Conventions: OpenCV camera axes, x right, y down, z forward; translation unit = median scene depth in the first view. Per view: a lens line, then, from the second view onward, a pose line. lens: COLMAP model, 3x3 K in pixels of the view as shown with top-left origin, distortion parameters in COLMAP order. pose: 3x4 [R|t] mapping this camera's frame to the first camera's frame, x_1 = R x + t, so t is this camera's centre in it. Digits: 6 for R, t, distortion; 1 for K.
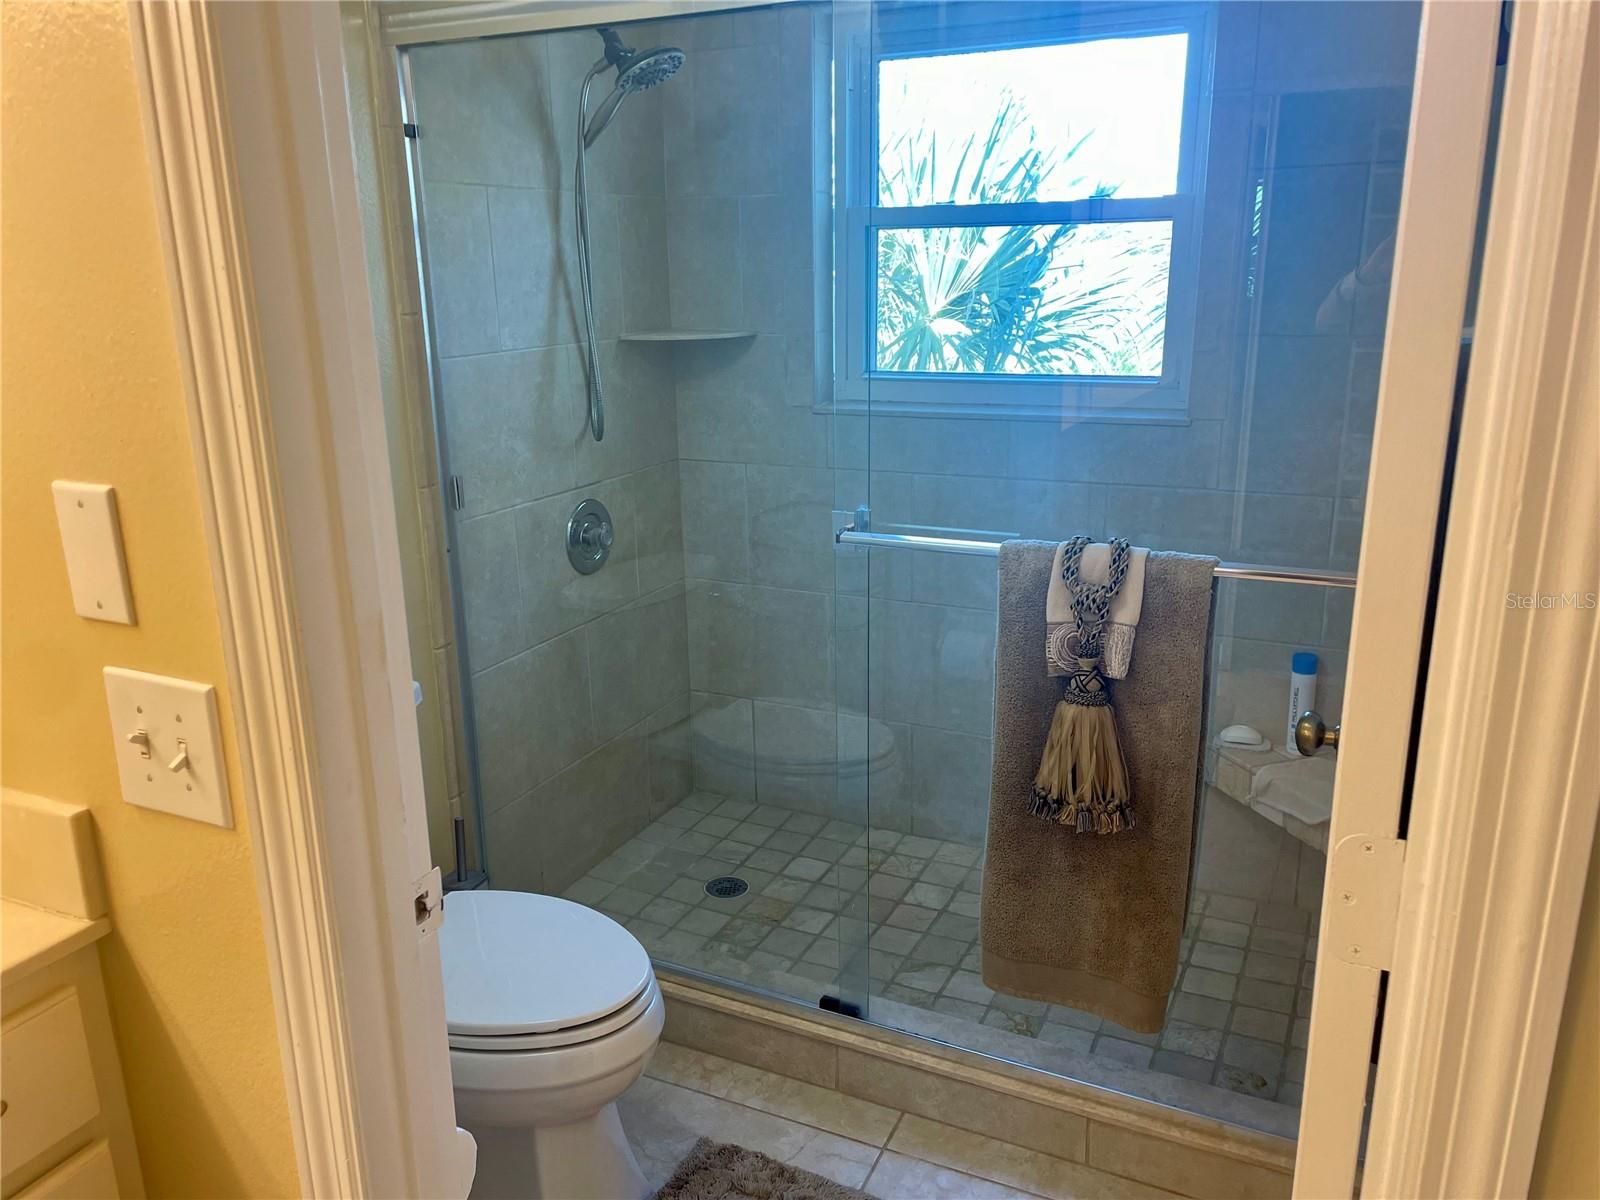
lens RADIAL K [[1205.1, 0, 798.9], [0, 1205.1, 602.9], [0, 0, 1]] dist [0.100044, -0.126120]
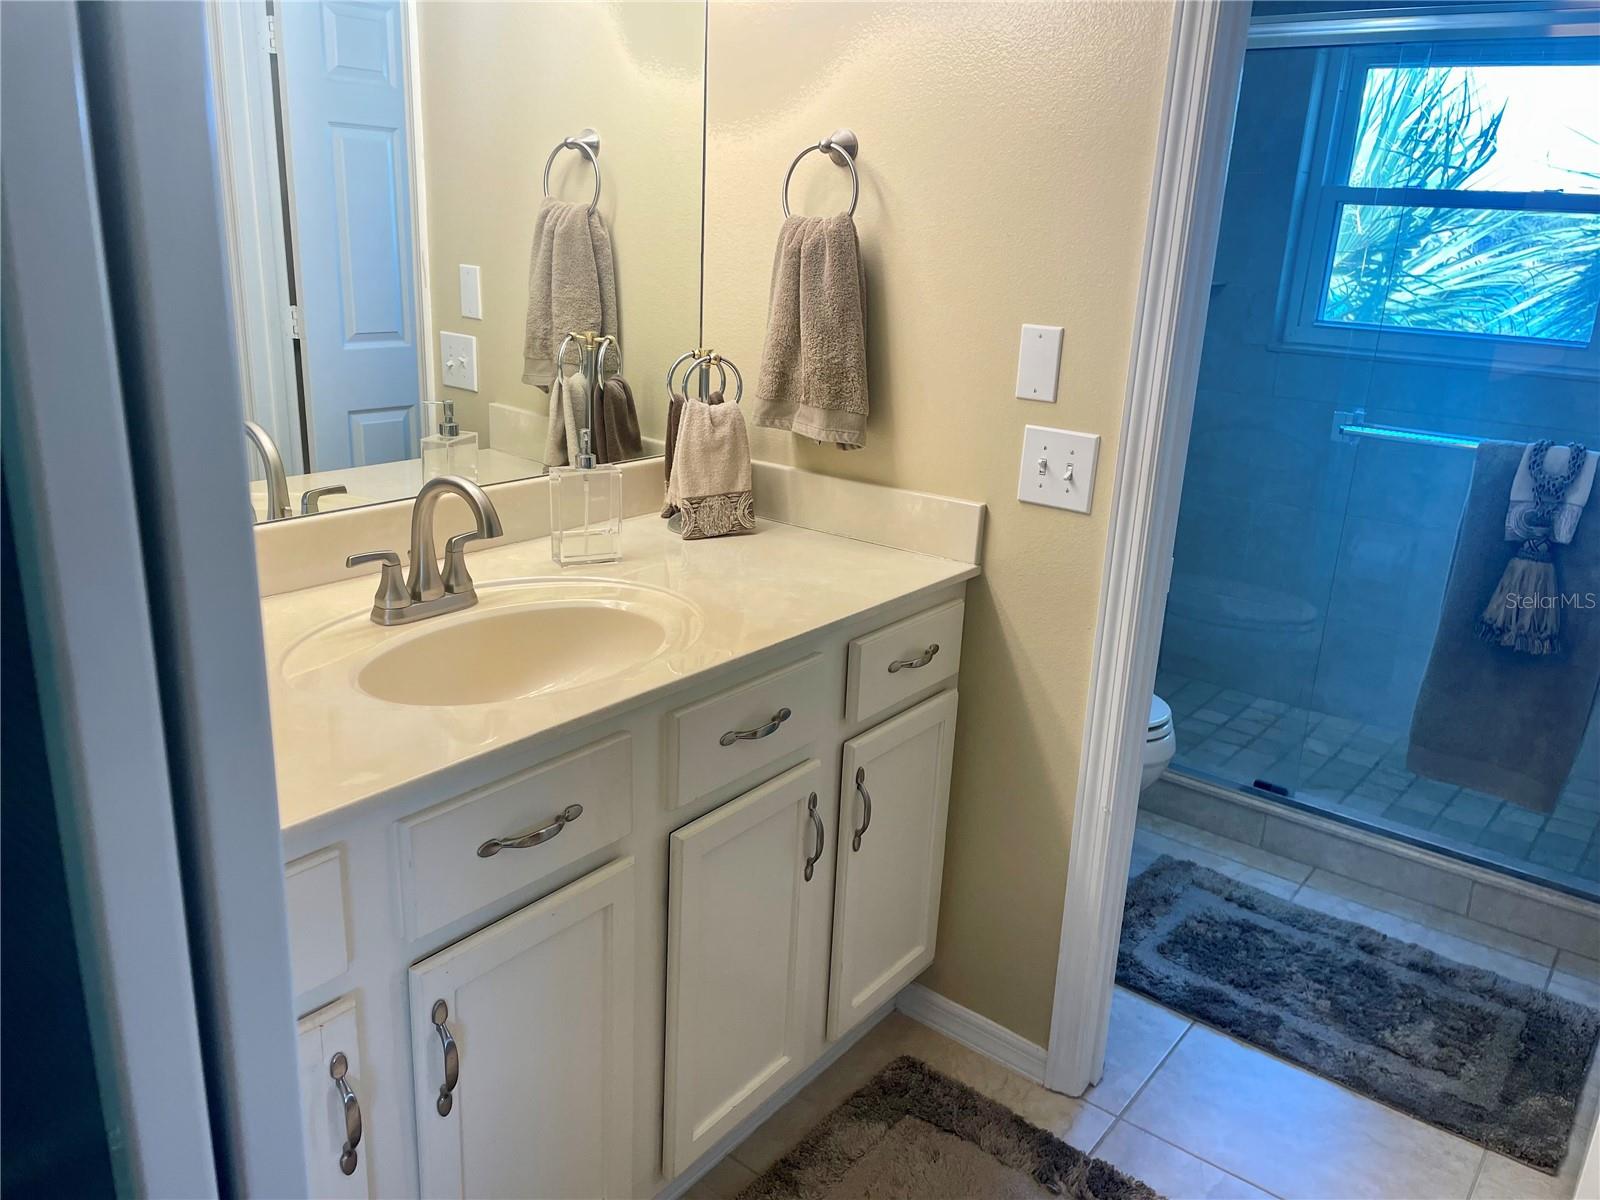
lens RADIAL K [[1205.1, 0, 802.5], [0, 1205.1, 593.3], [0, 0, 1]] dist [0.100044, -0.126120]
pose [[0.972254, 0.122532, -0.199270, -0.285611], [-0.117535, 0.992388, 0.036762, 0.163636], [0.202257, -0.012321, 0.979255, -0.532497]]
